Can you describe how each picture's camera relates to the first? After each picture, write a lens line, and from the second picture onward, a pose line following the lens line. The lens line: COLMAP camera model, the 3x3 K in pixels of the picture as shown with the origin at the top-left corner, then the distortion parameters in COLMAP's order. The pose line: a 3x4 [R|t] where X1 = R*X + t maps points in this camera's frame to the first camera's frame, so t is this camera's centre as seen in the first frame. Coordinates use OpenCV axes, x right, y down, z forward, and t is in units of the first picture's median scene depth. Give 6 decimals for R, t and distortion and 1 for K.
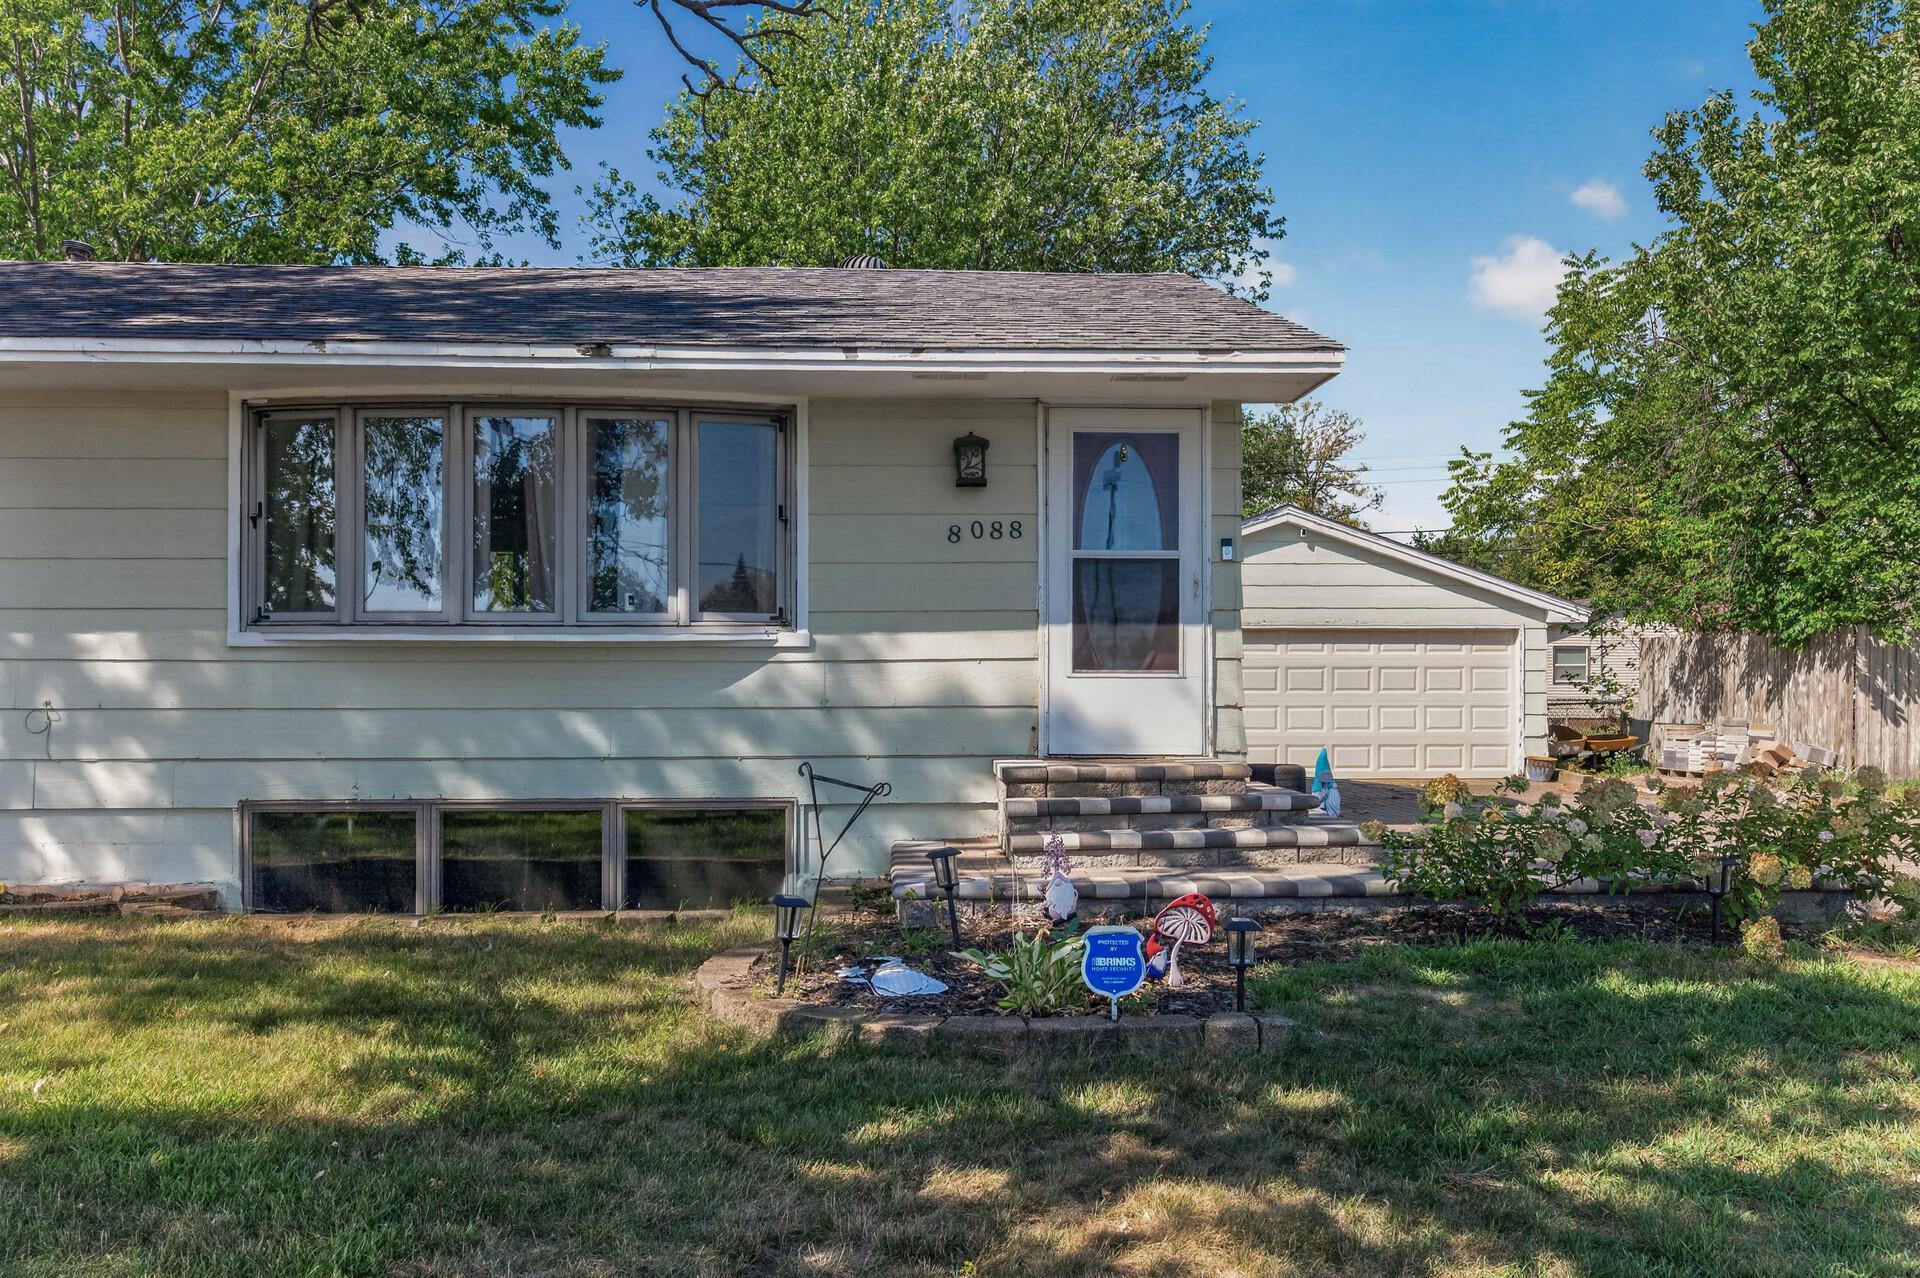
lens RADIAL K [[1690.2, 0, 966.1], [0, 1690.2, 680.5], [0, 0, 1]] dist [-0.000027, 0.001589]
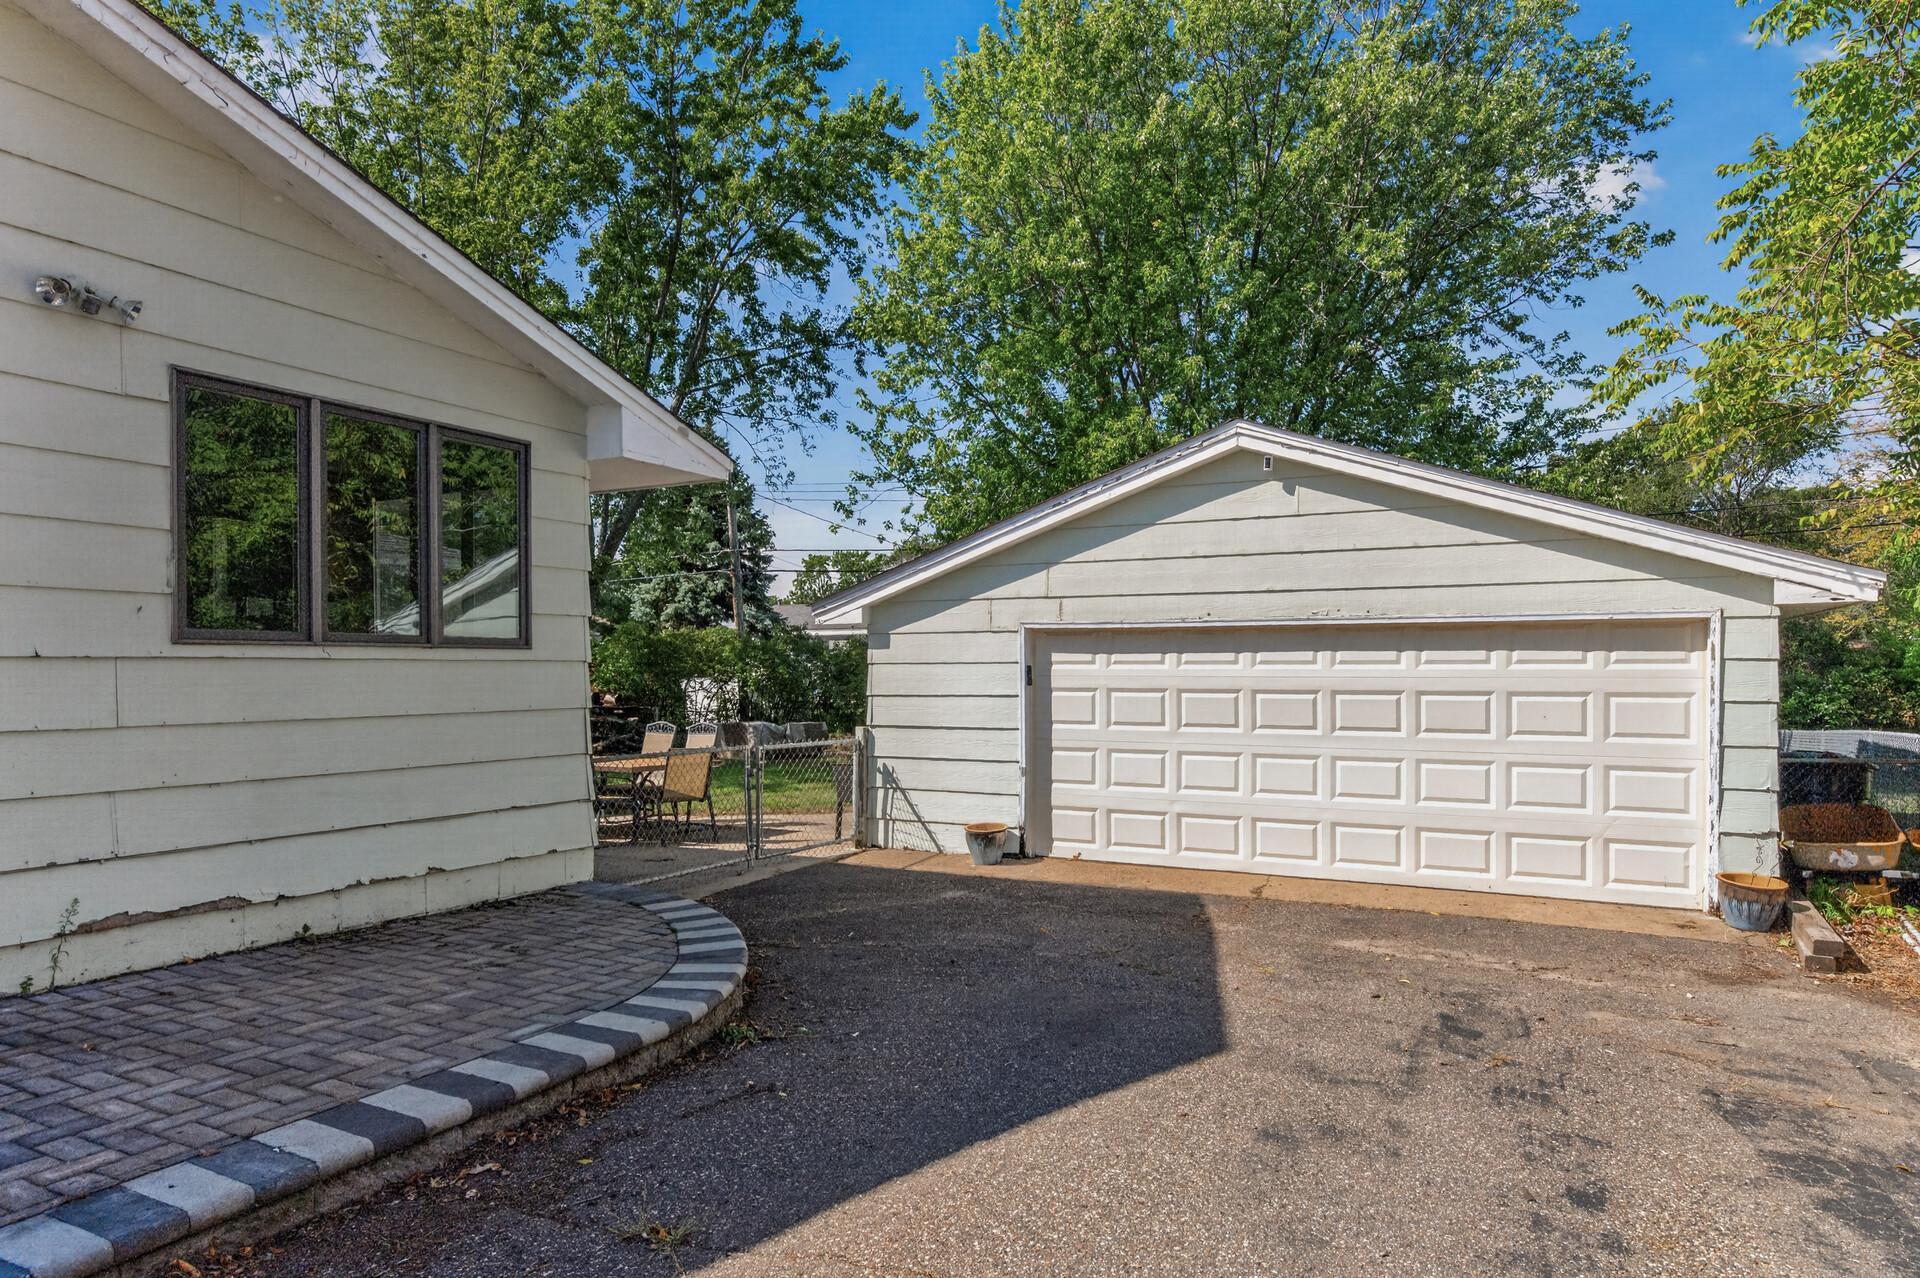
lens RADIAL K [[1162.8, 0, 968.8], [0, 1162.8, 696.5], [0, 0, 1]] dist [-0.003549, 0.002069]
pose [[0.849315, 0.012336, -0.527742, 0.410829], [-0.000209, 0.999735, 0.023032, -0.019474], [0.527886, -0.019450, 0.849093, 0.751786]]
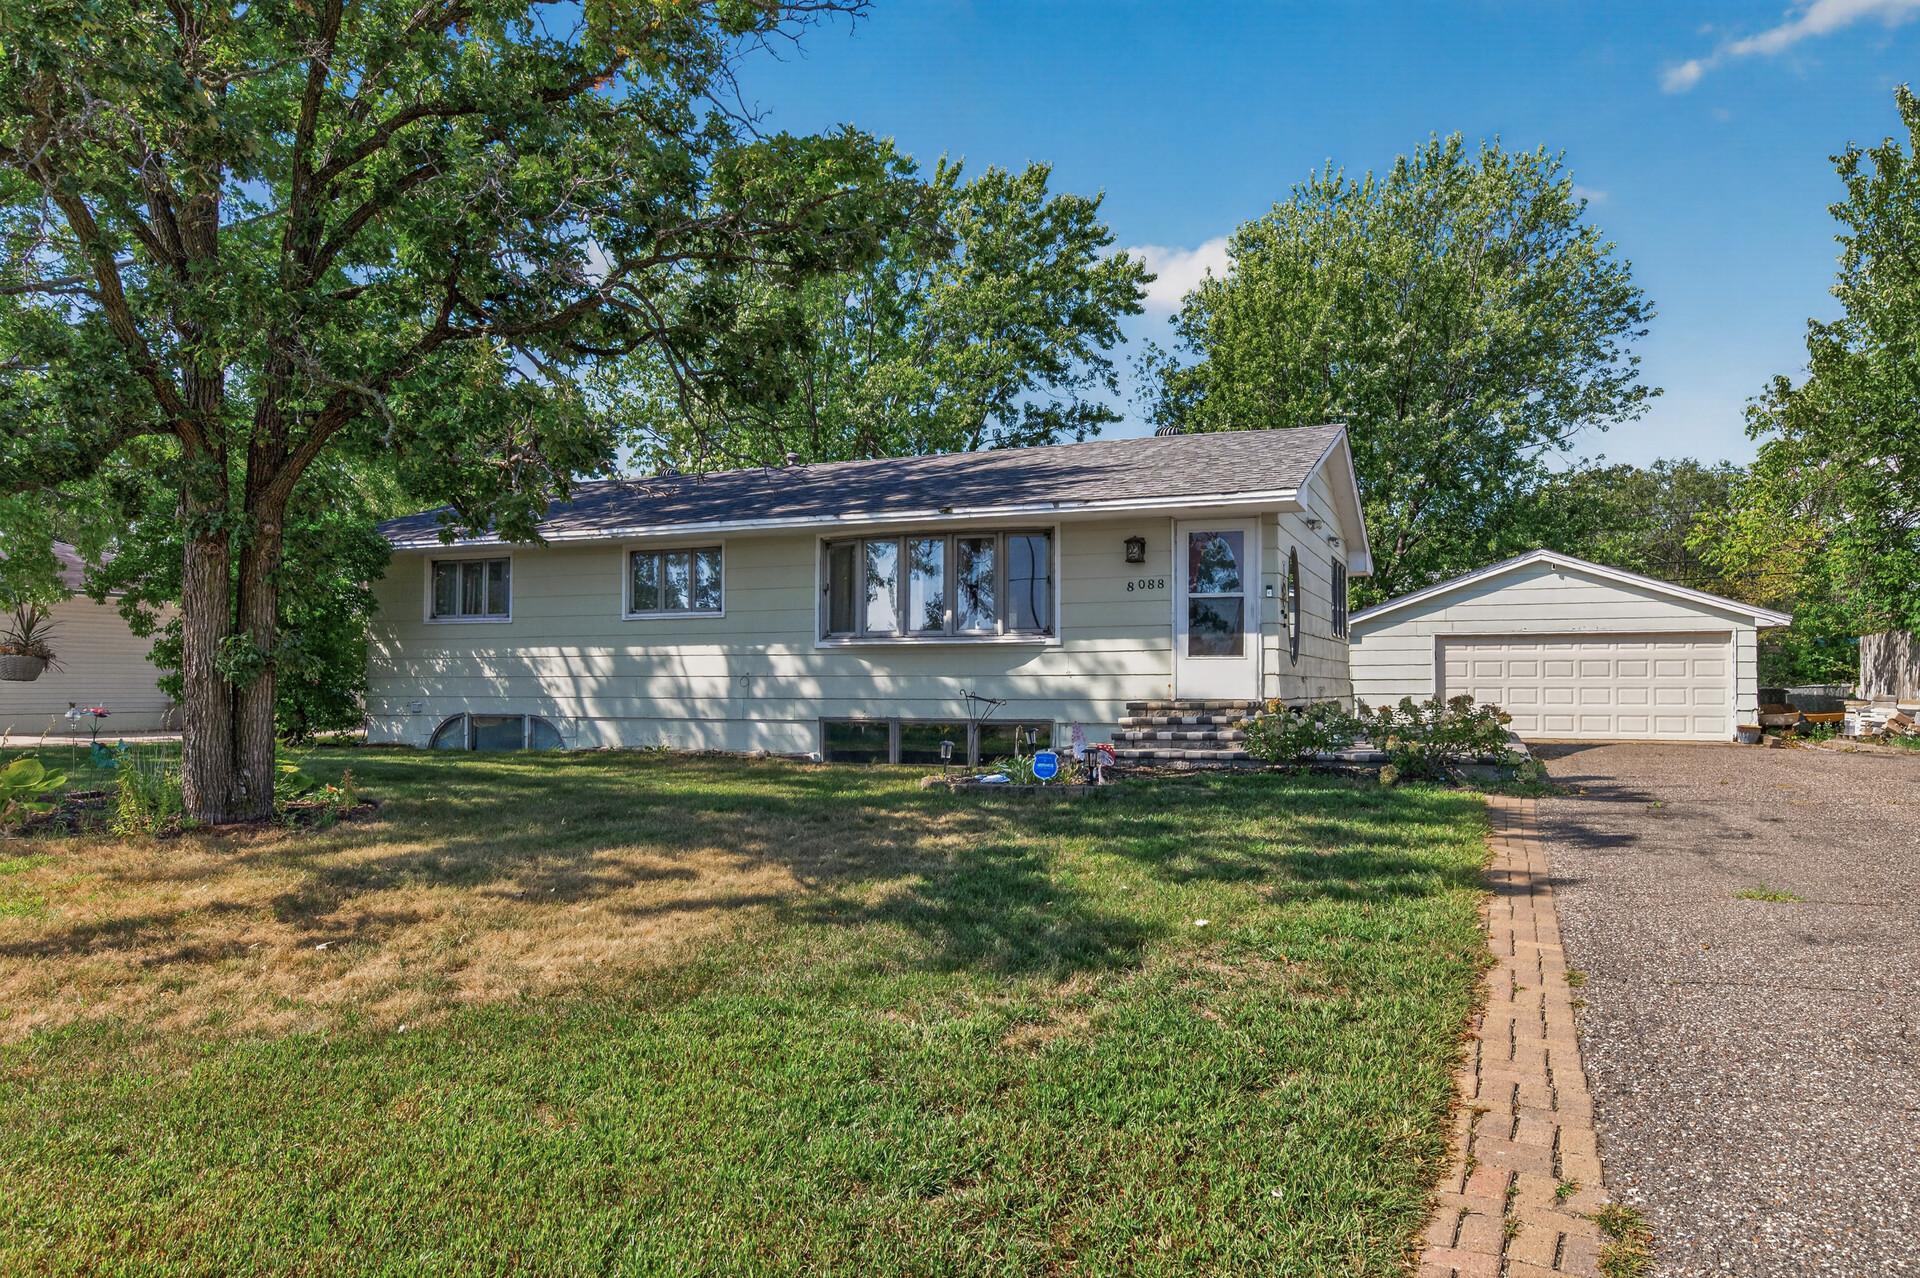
lens RADIAL K [[1323.1, 0, 960.3], [0, 1323.1, 689.2], [0, 0, 1]] dist [0.001085, 0.003797]
pose [[0.902918, 0.000642, -0.429812, 0.285614], [-0.000038, 0.999999, 0.001413, 0.018470], [0.429812, -0.001259, 0.902918, -0.291780]]
